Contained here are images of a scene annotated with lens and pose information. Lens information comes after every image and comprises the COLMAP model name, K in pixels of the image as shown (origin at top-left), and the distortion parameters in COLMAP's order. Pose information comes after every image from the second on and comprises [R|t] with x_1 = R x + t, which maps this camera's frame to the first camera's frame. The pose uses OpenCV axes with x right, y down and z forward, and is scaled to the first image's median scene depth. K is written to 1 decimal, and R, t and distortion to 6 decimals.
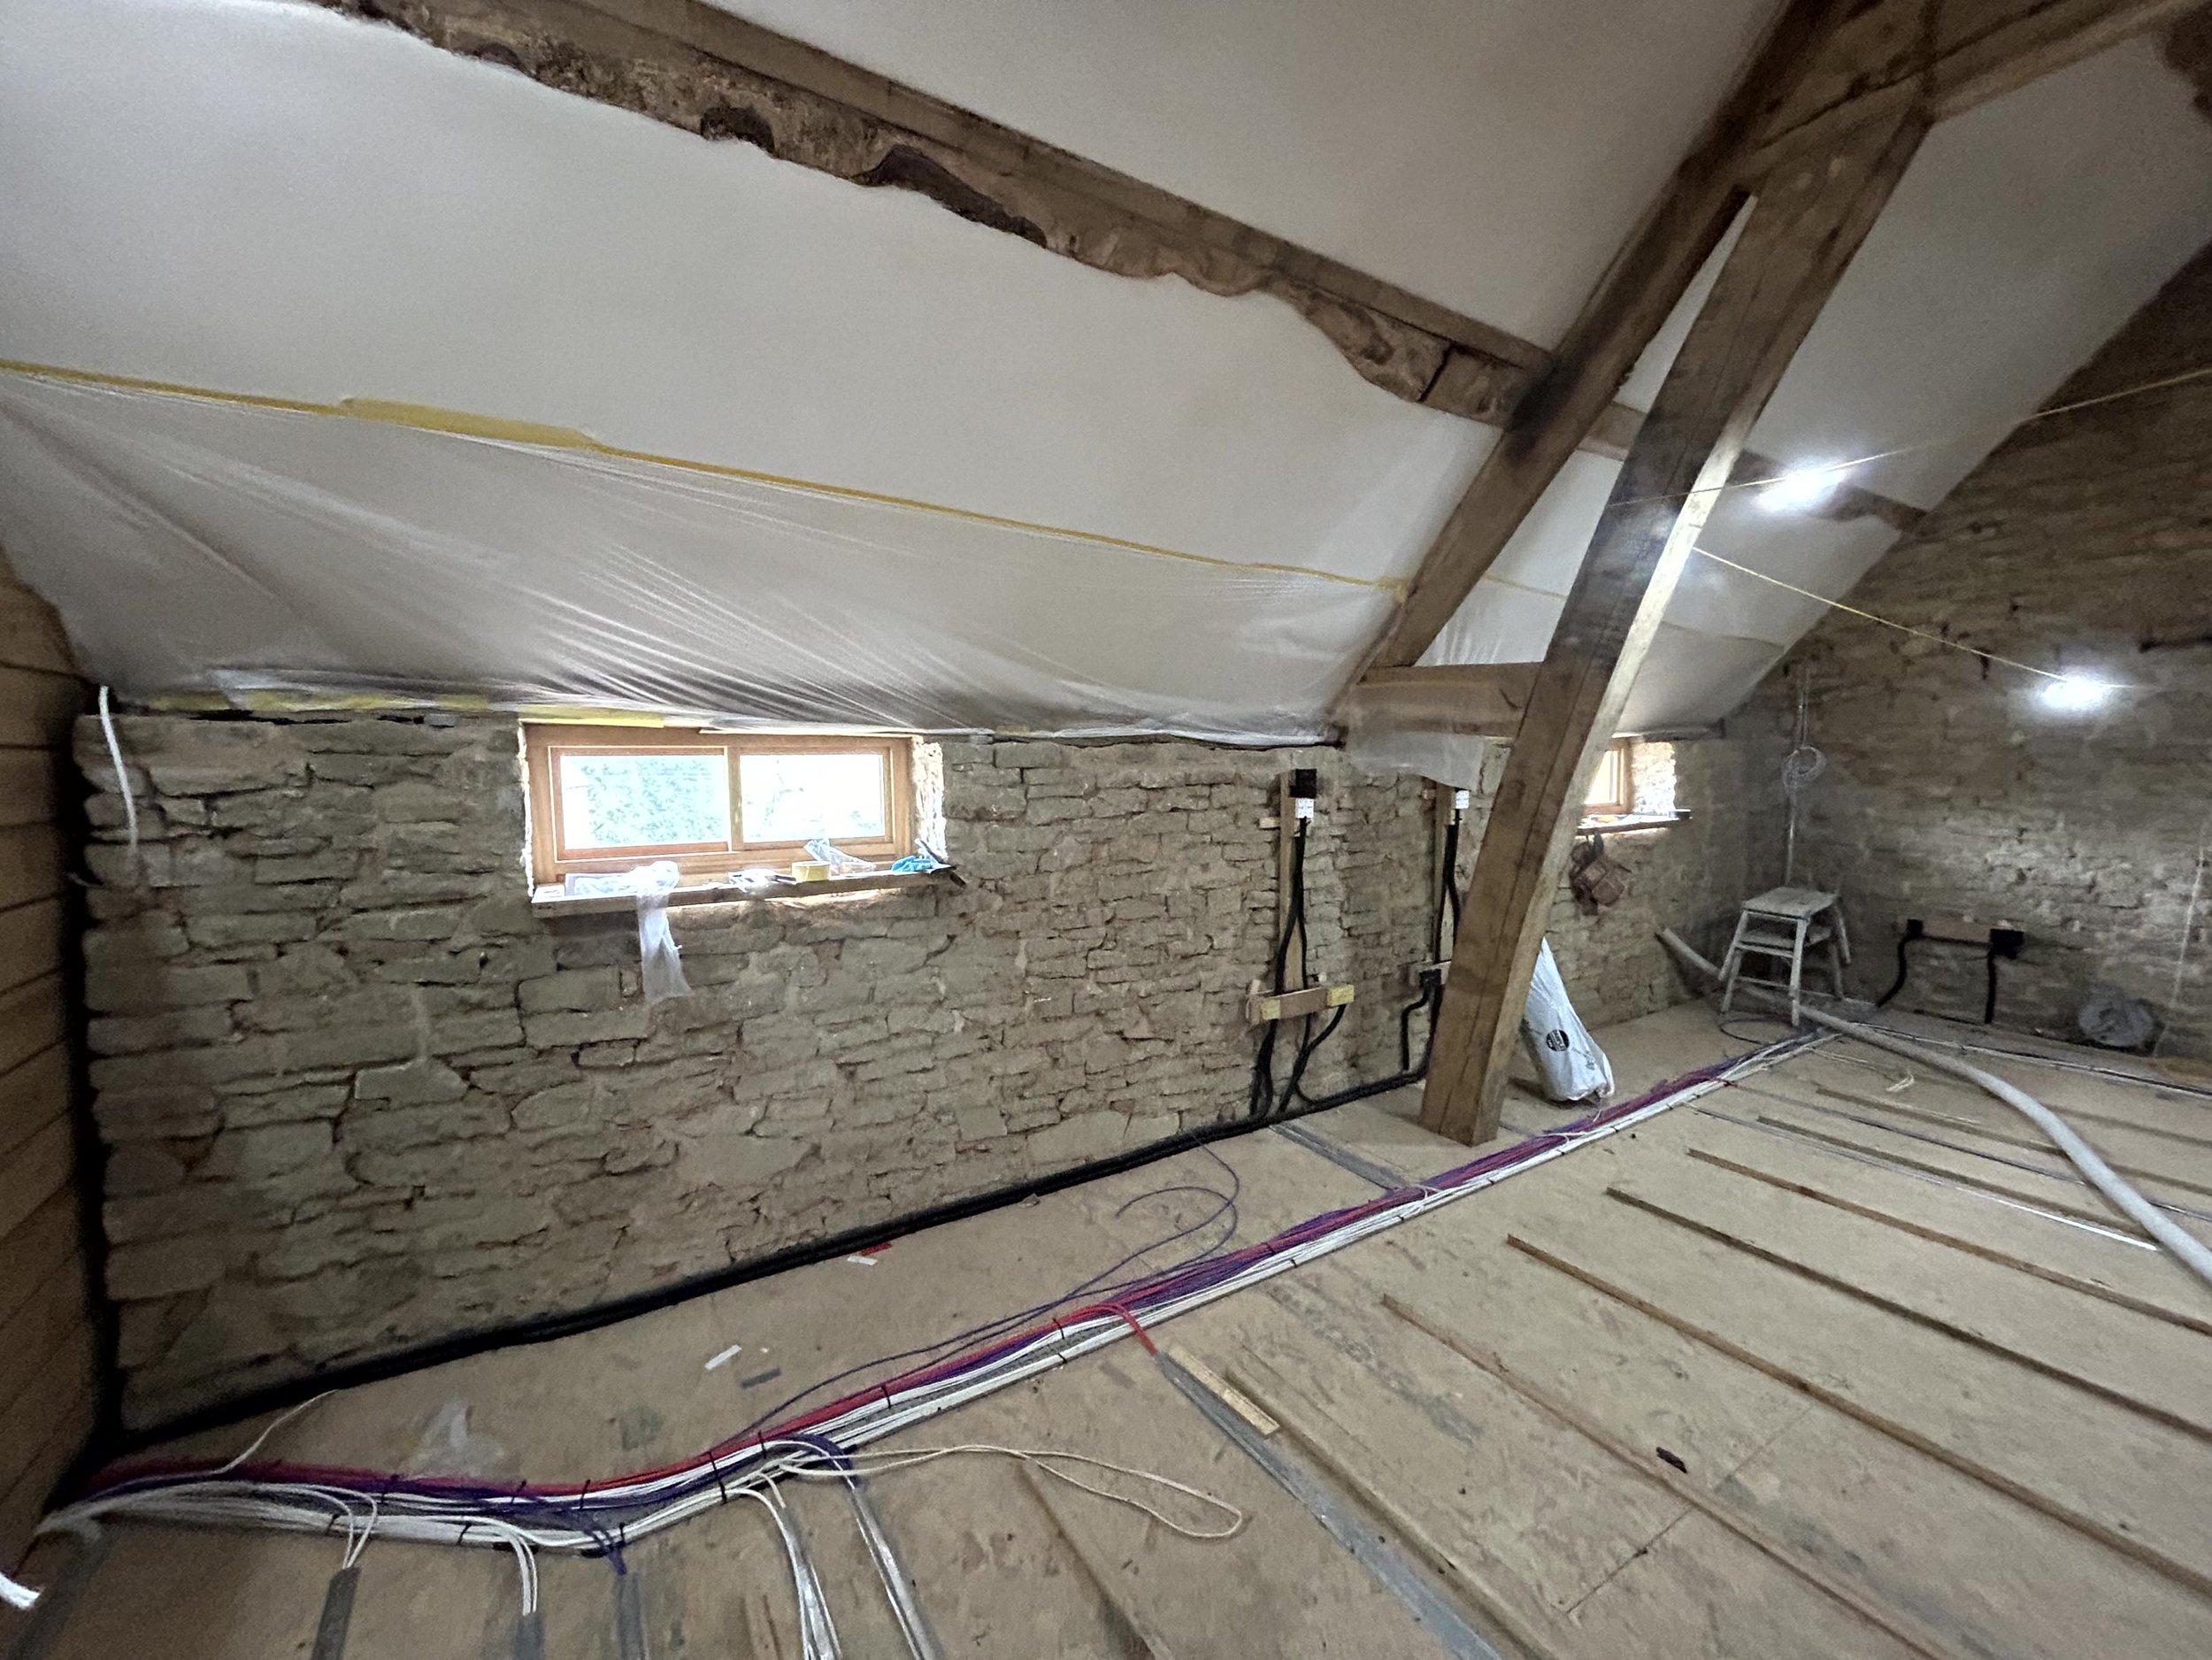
lens RADIAL K [[888.5, 0, 1109.0], [0, 888.5, 831.6], [0, 0, 1]] dist [0.001061, 0.000313]
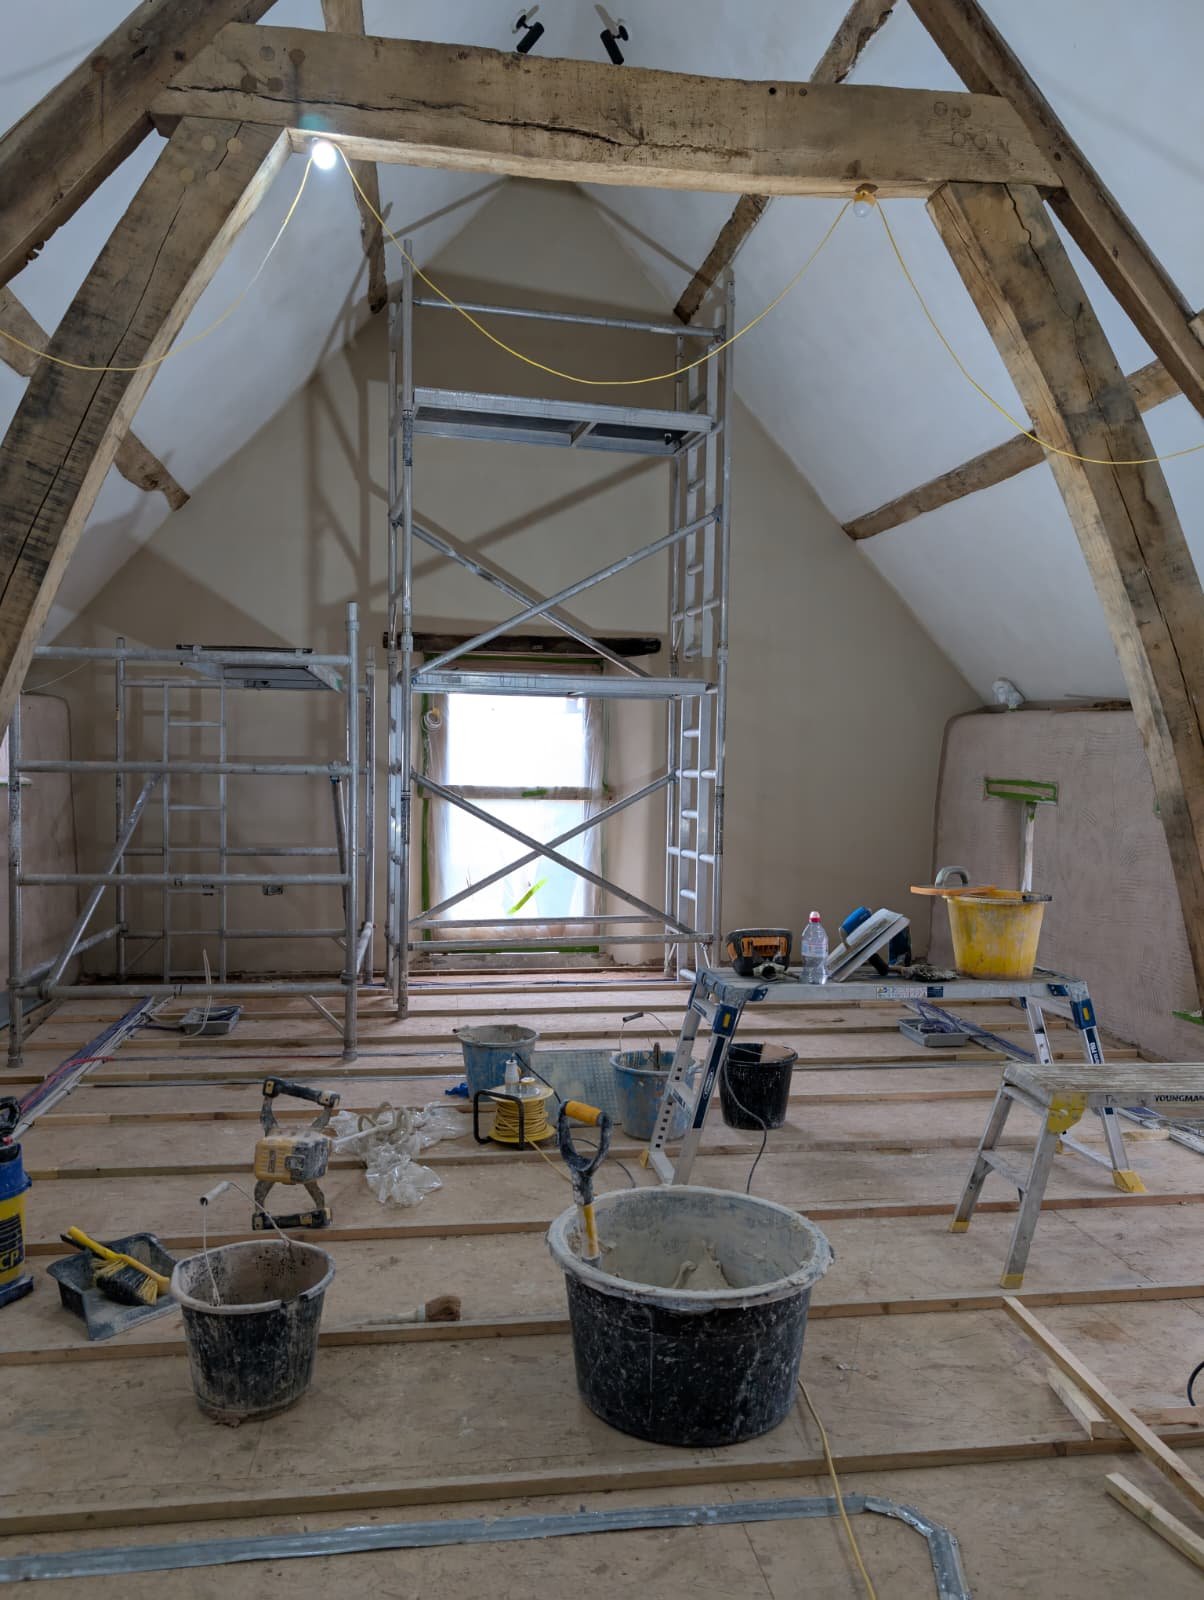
lens RADIAL K [[1142.9, 0, 580.4], [0, 1142.9, 812.8], [0, 0, 1]] dist [0.024754, -0.011280]
pose [[0.413959, -0.014920, 0.910173, -0.243467], [0.061251, 0.998056, -0.011498, 0.094429], [-0.908232, 0.060509, 0.414068, 0.048727]]
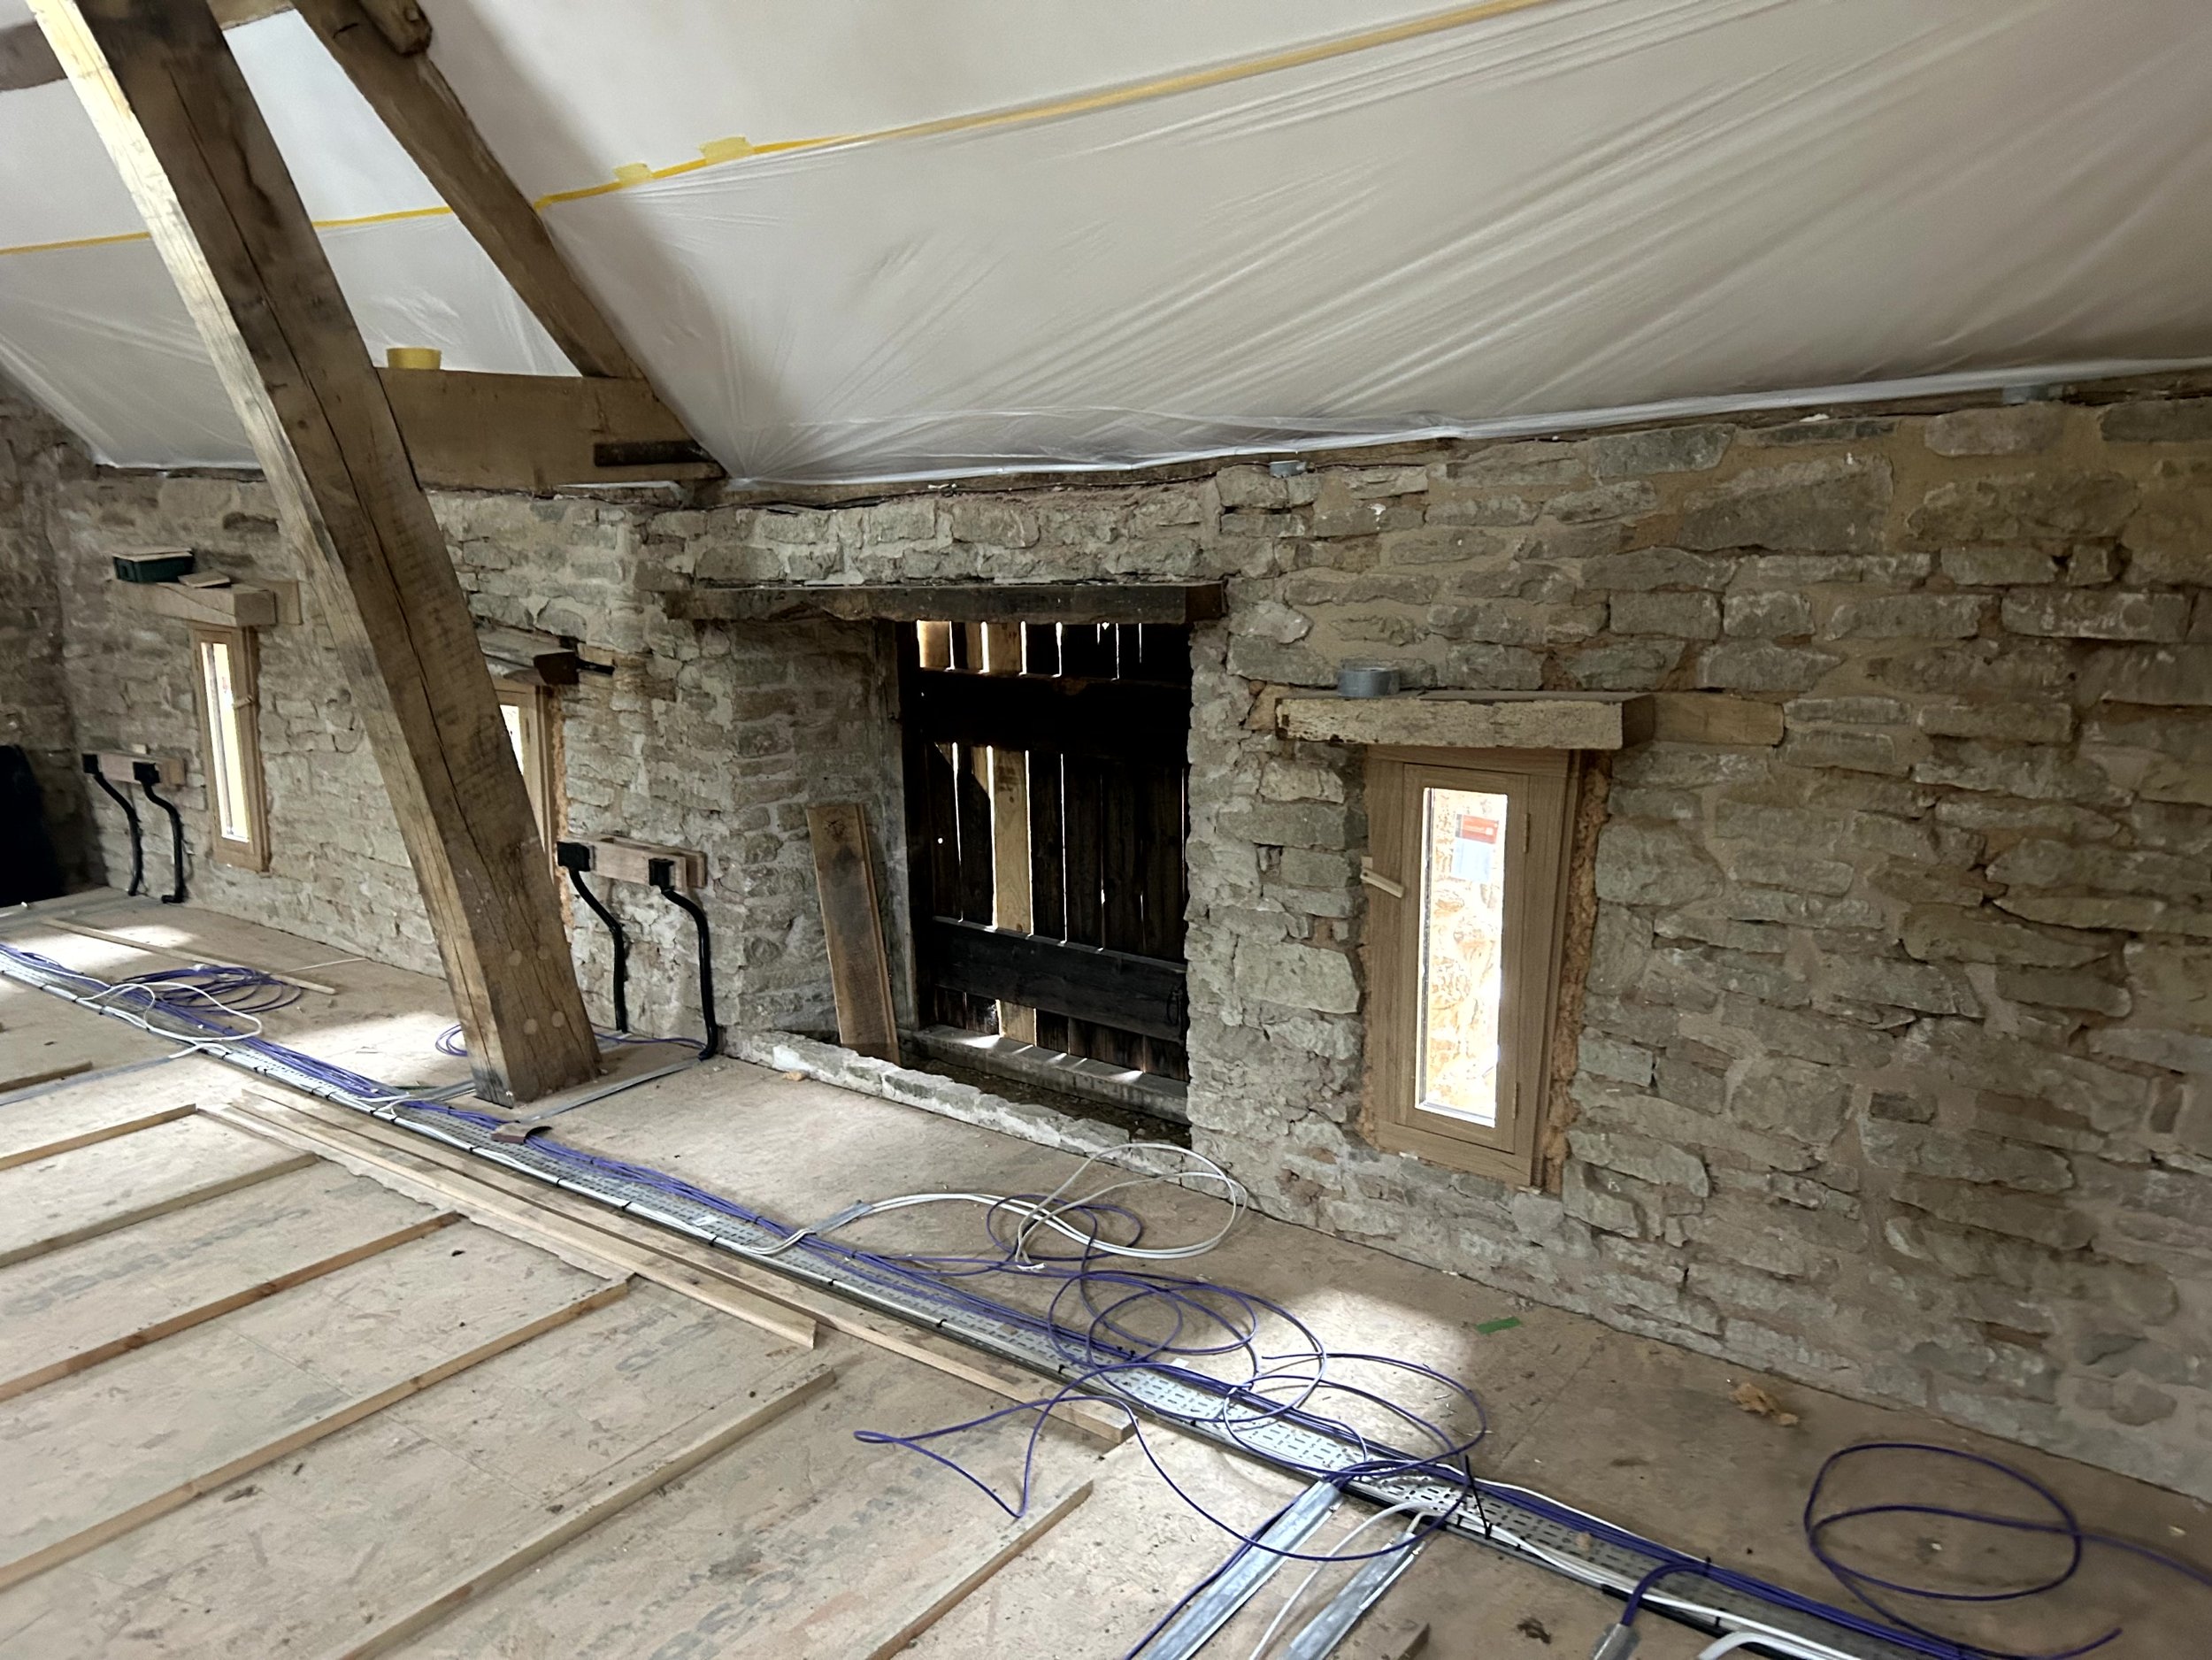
lens RADIAL K [[1657.4, 0, 1082.2], [0, 1657.4, 835.0], [0, 0, 1]] dist [0.053617, -0.052277]
pose [[-0.366984, -0.170206, 0.914523, -0.182937], [0.085046, 0.972862, 0.215191, 0.014221], [-0.926331, 0.156749, -0.342549, -0.071487]]
